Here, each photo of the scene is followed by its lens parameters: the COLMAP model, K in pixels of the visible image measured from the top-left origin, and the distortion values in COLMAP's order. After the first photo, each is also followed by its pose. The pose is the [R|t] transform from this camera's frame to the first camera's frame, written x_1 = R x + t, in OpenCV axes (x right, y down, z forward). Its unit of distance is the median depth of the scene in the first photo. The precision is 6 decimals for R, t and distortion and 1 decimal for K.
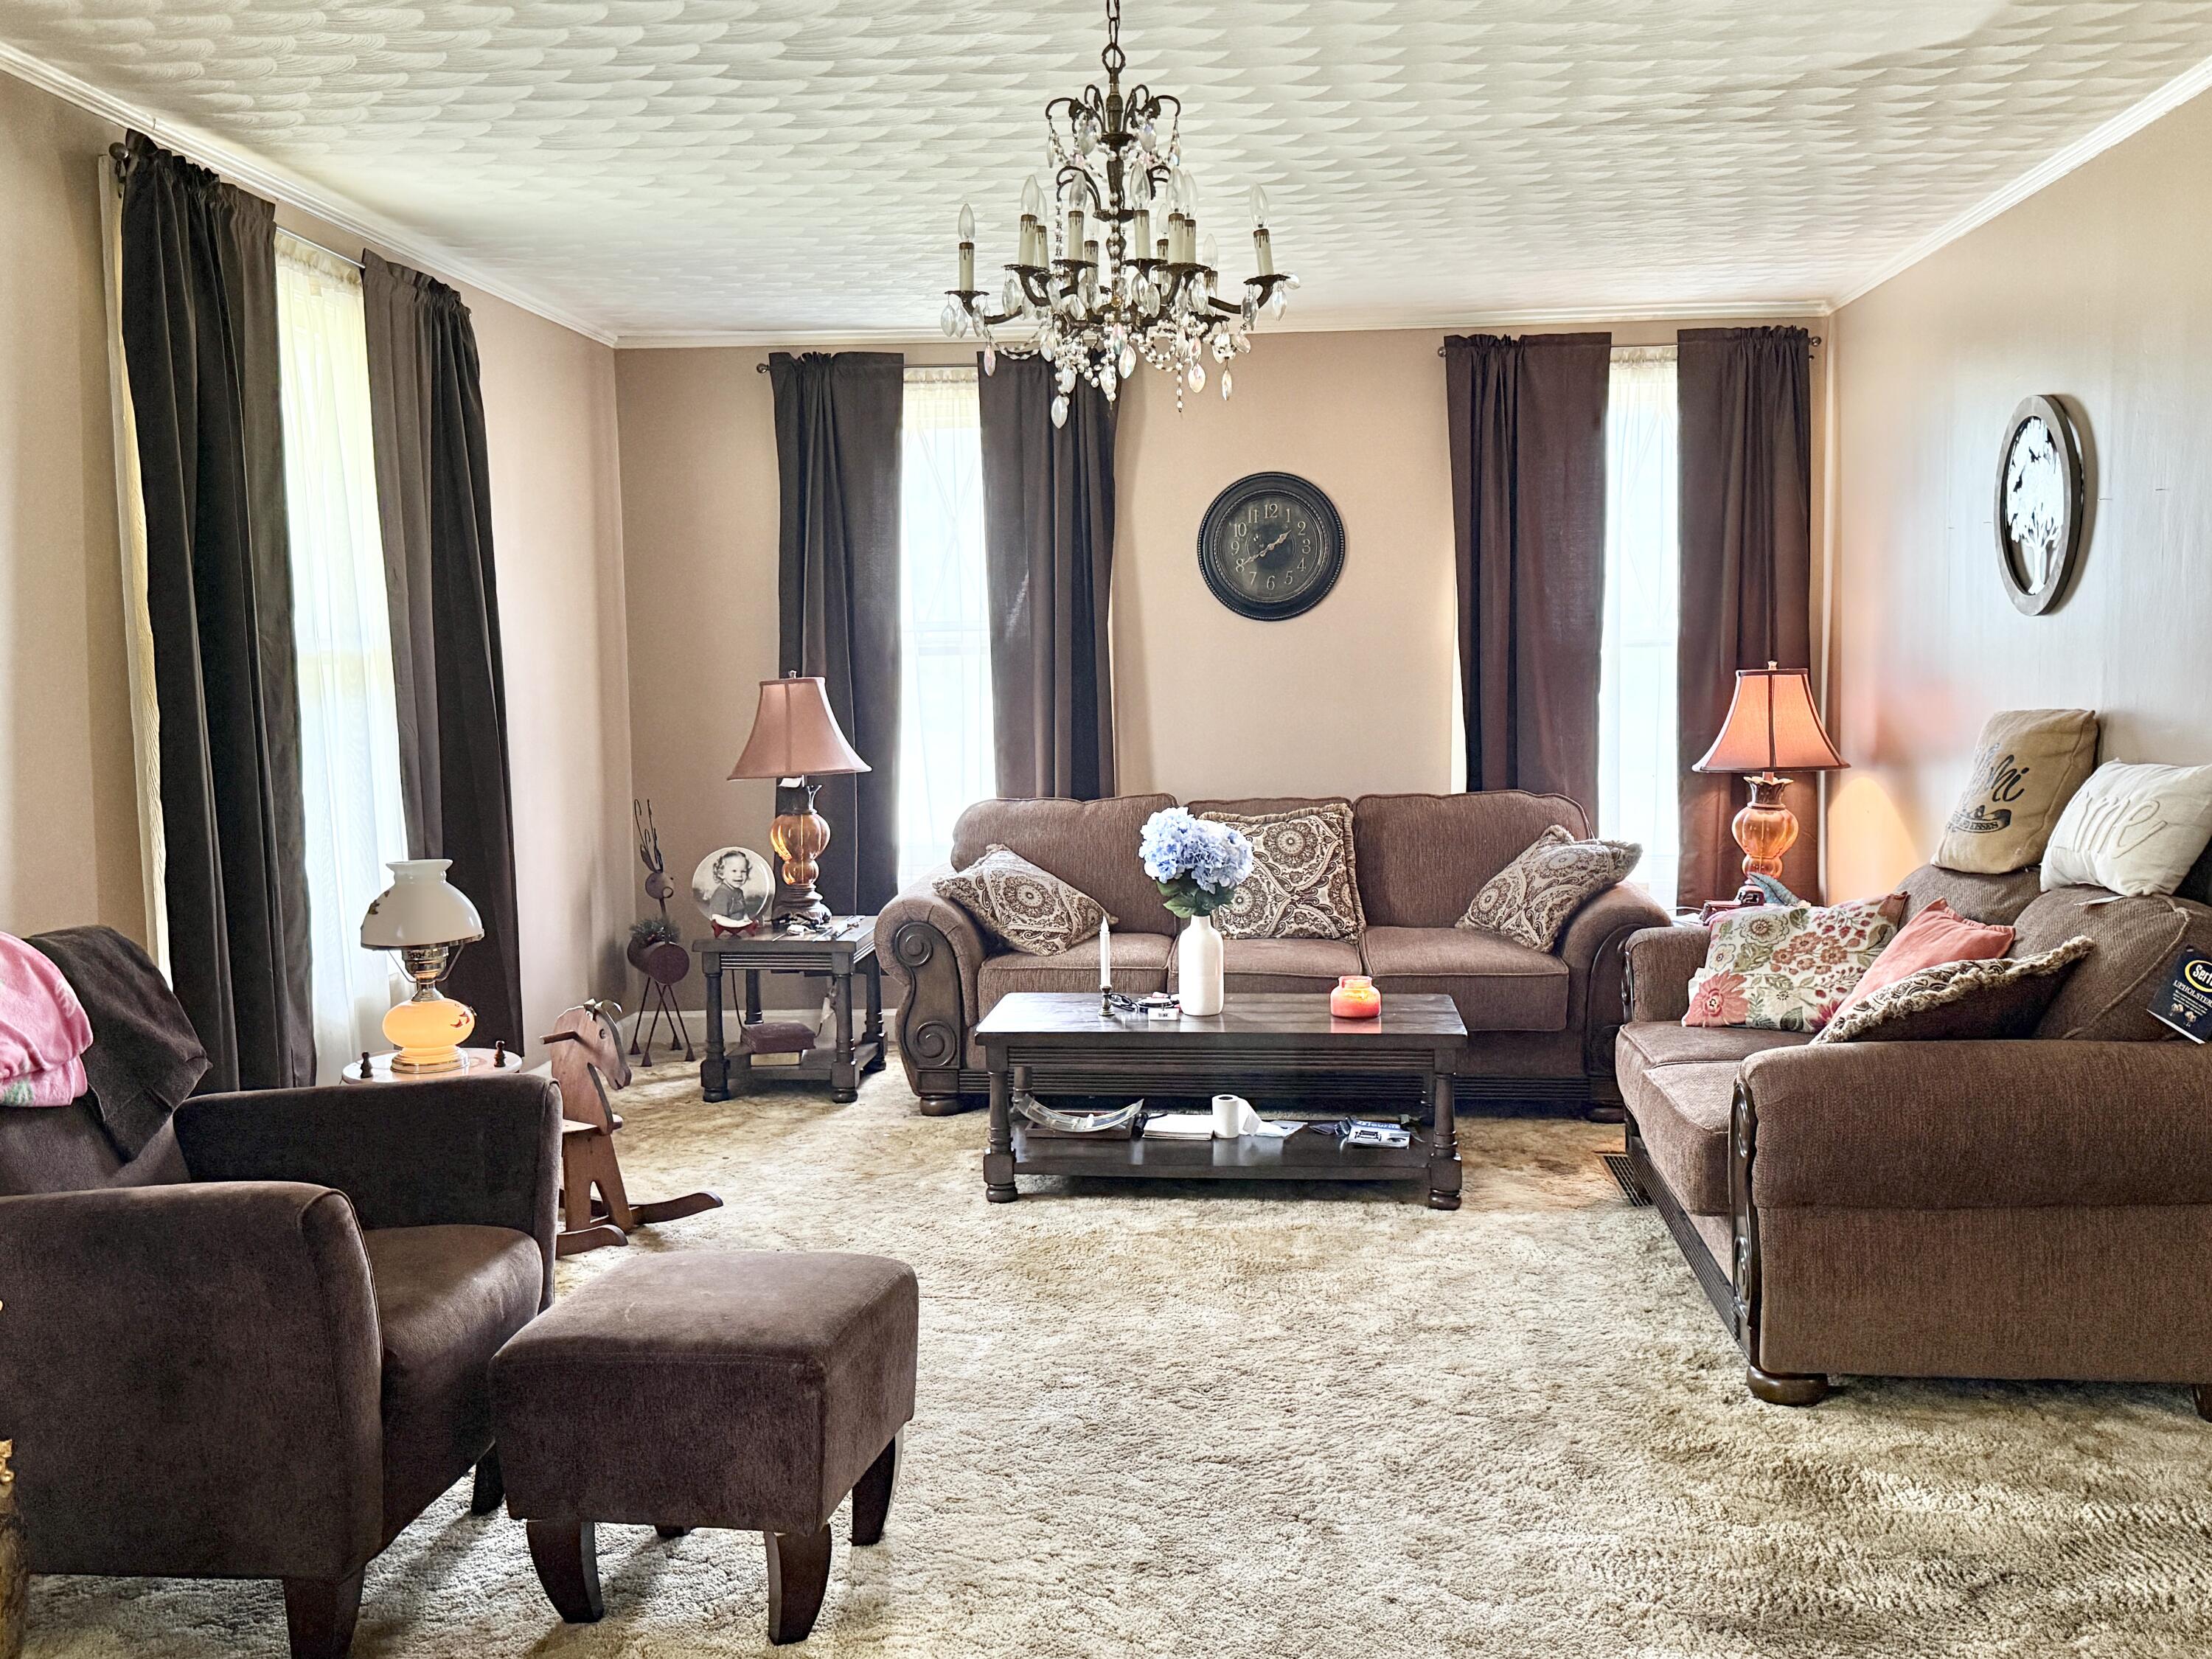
lens RADIAL K [[2036.7, 0, 1095.6], [0, 2036.7, 825.0], [0, 0, 1]] dist [0.193549, -0.419893]
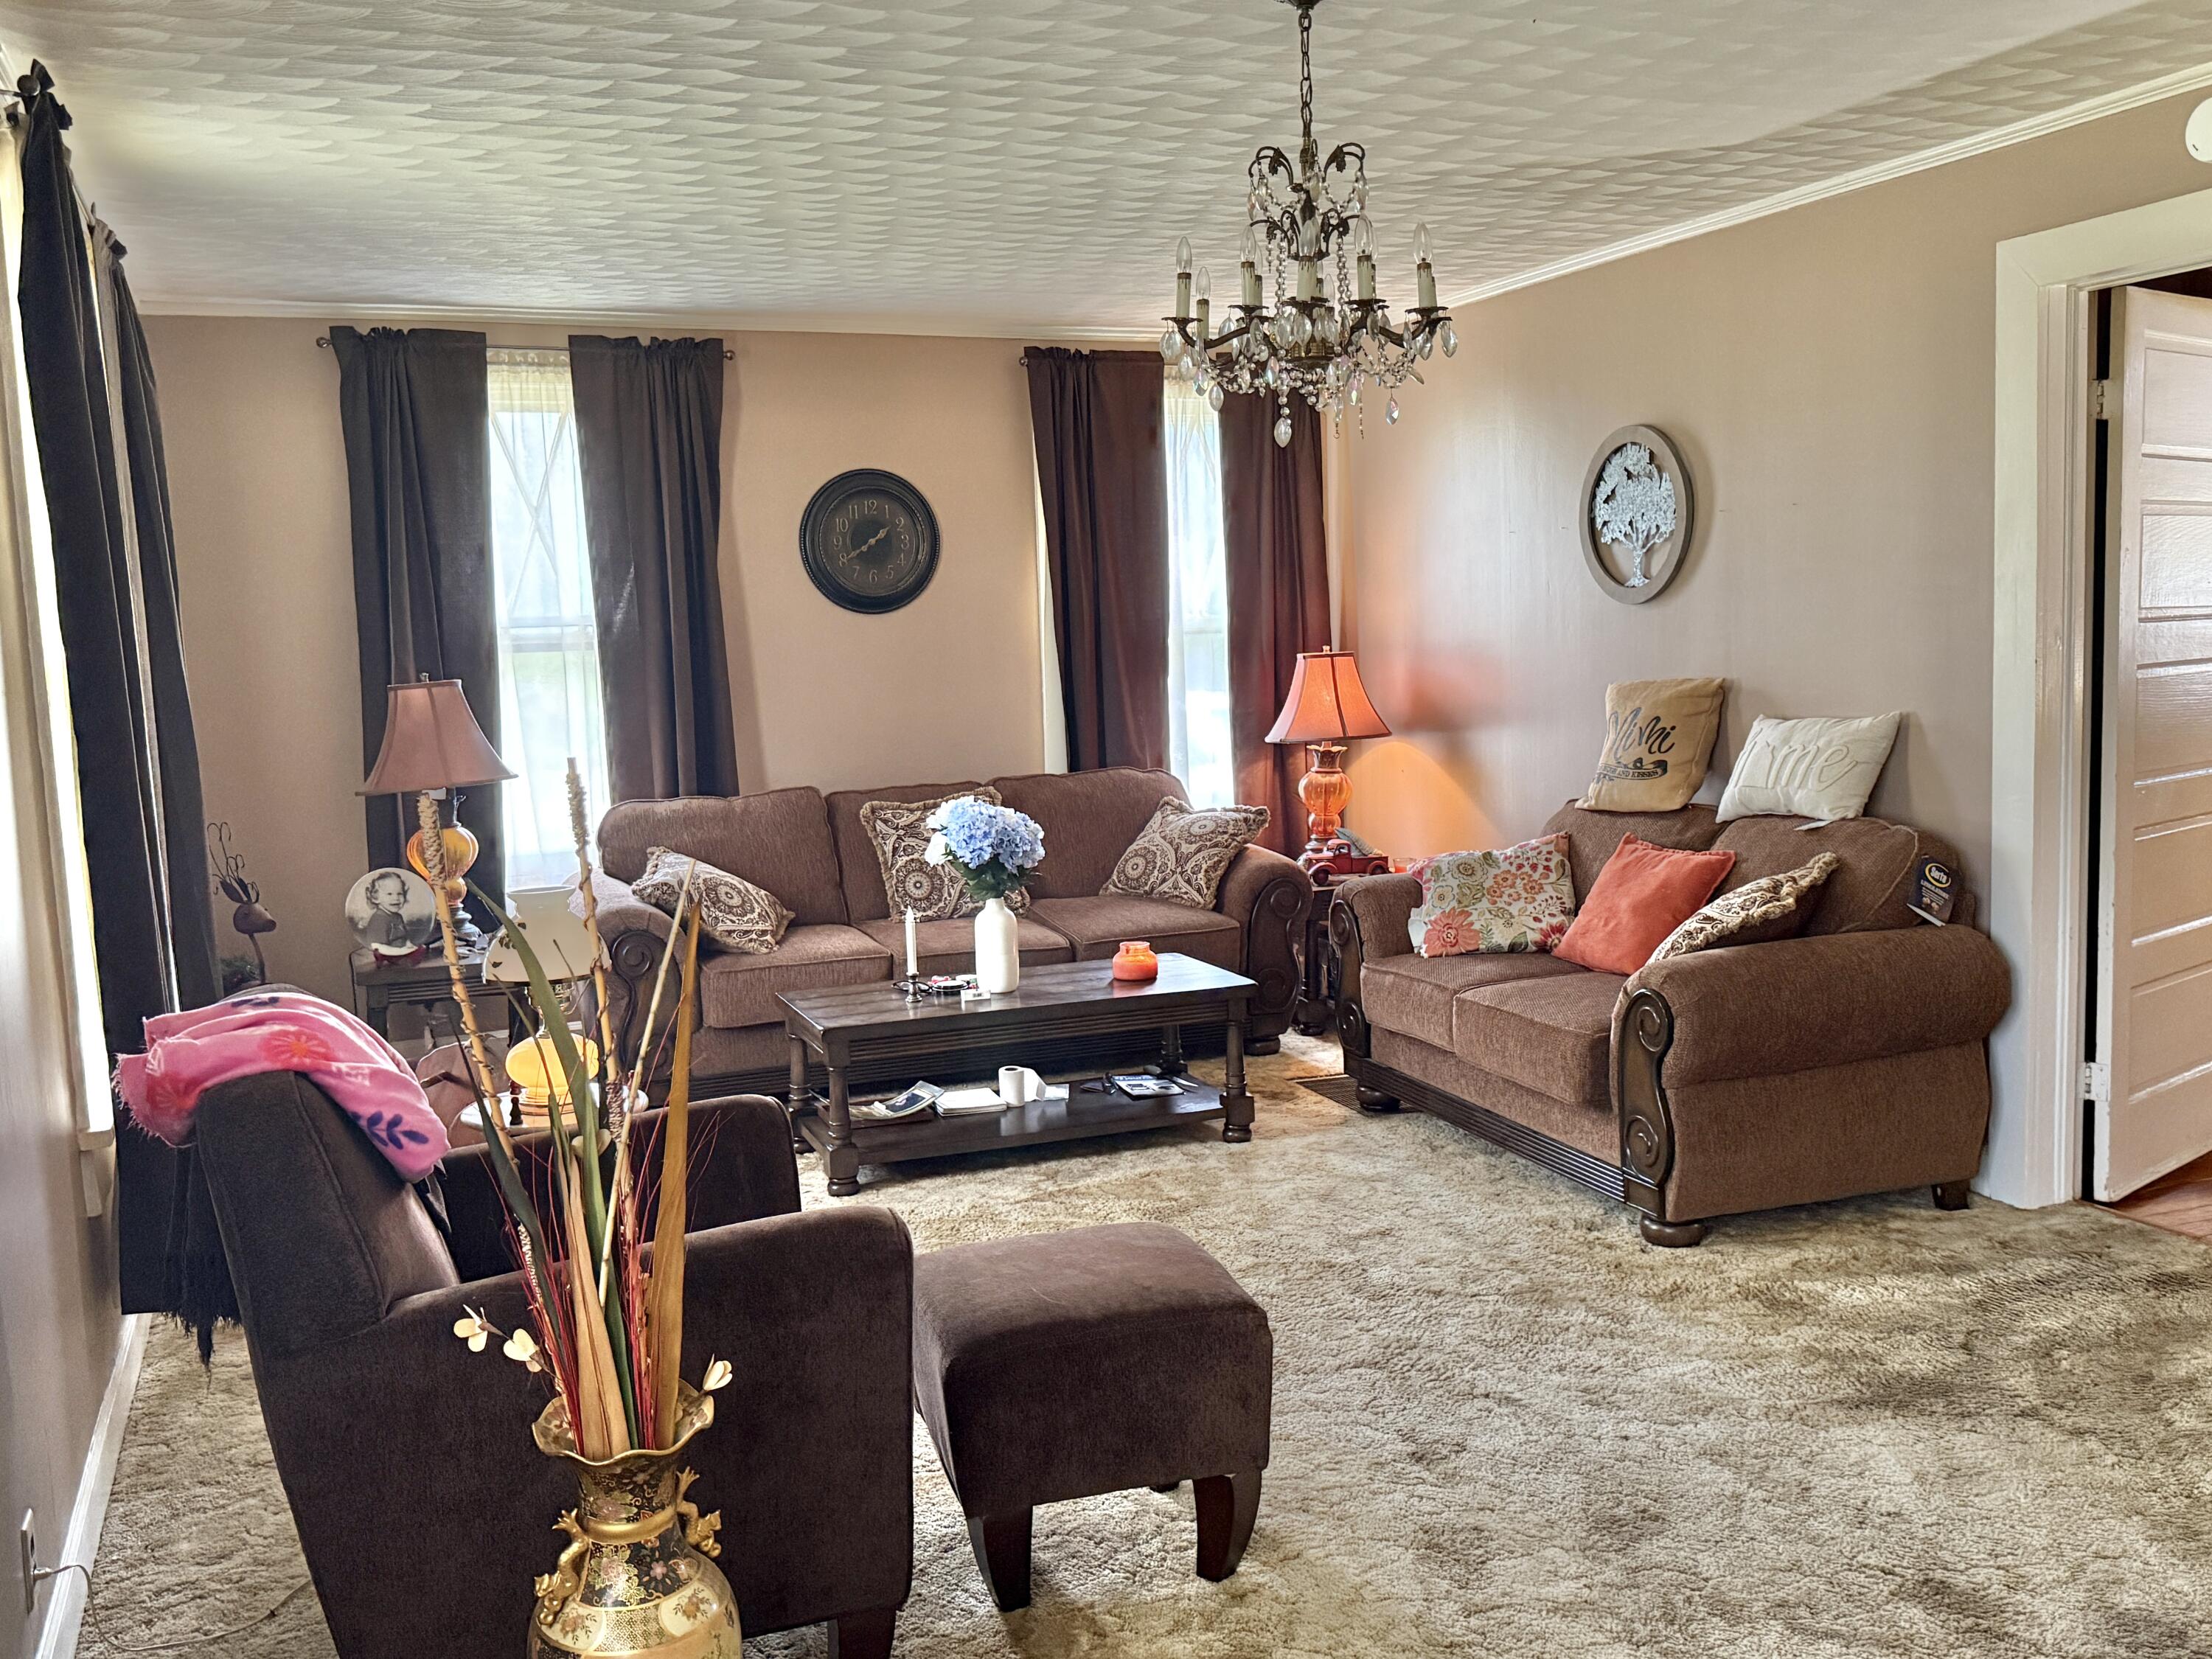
lens RADIAL K [[2036.2, 0, 1106.0], [0, 2036.2, 829.5], [0, 0, 1]] dist [0.182308, -0.366756]
pose [[0.893600, -0.060862, 0.444718, -0.372229], [0.056500, 0.998136, 0.023069, -0.011884], [-0.445293, 0.004512, 0.895373, 0.037368]]
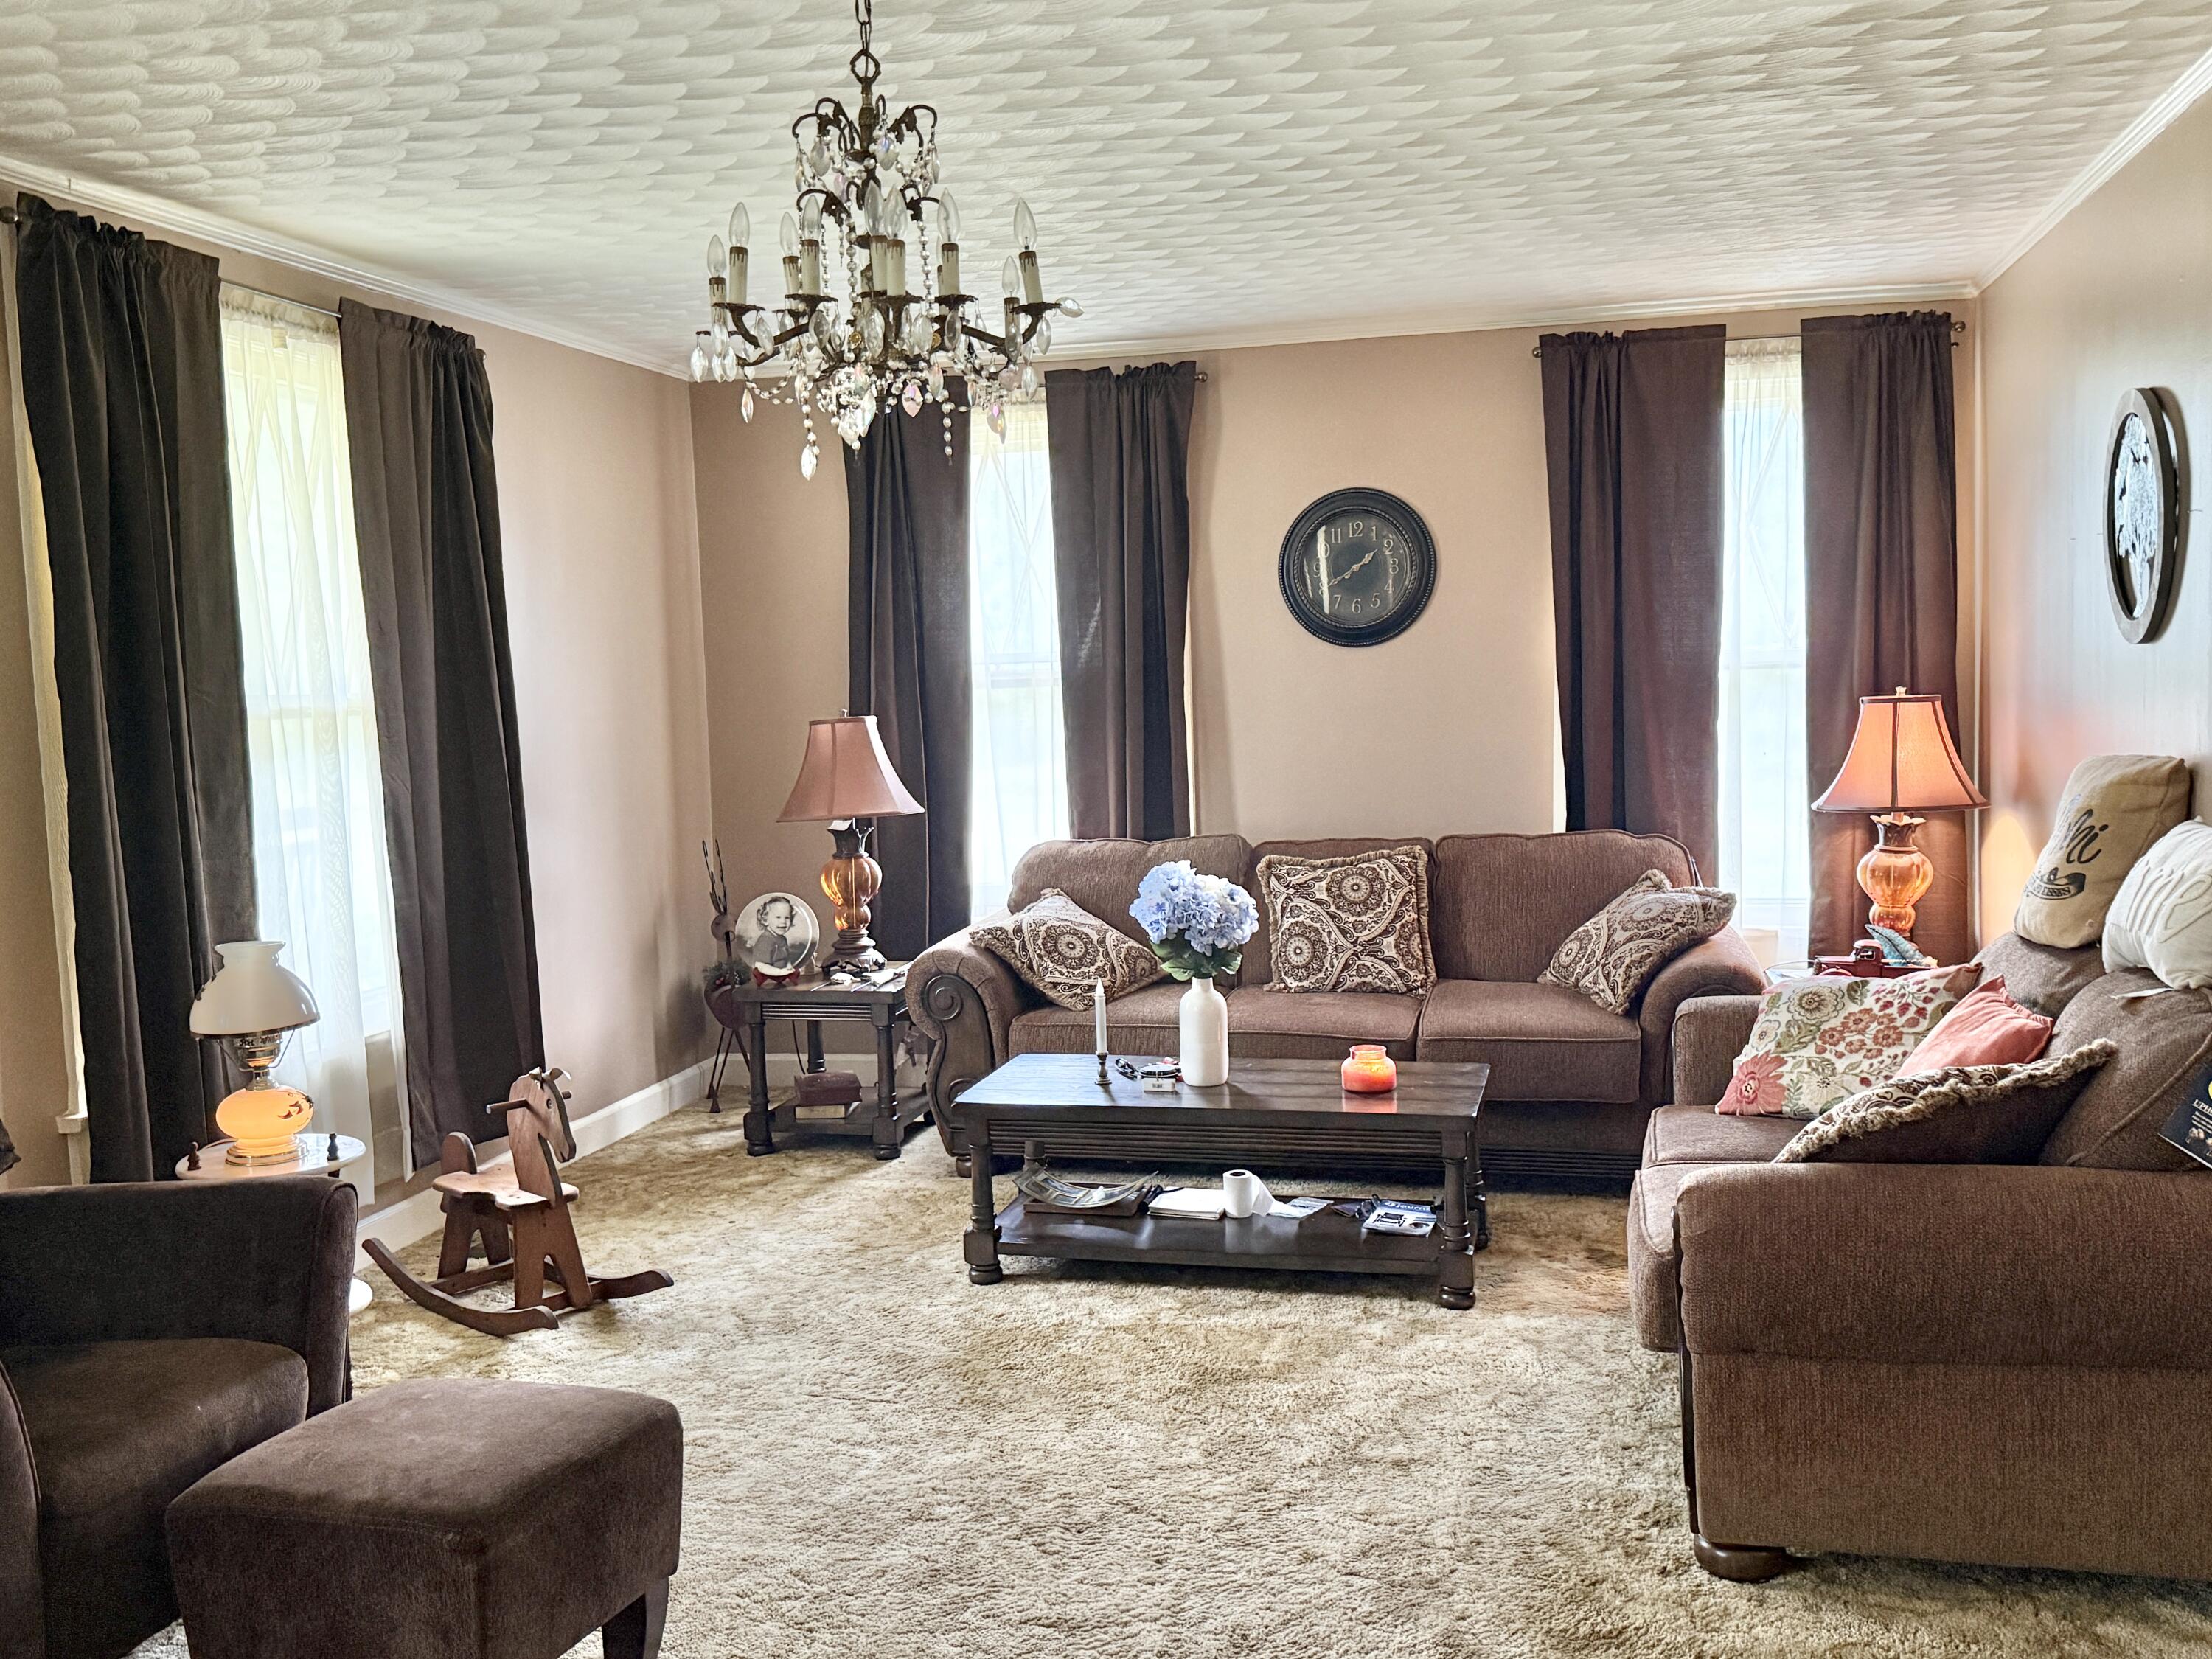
lens RADIAL K [[2036.2, 0, 1106.0], [0, 2036.2, 829.5], [0, 0, 1]] dist [0.182308, -0.366756]
pose [[0.988913, -0.003108, -0.148460, 0.150240], [0.003571, 0.999990, 0.002853, -0.026521], [0.148450, -0.003351, 0.988914, 0.080074]]
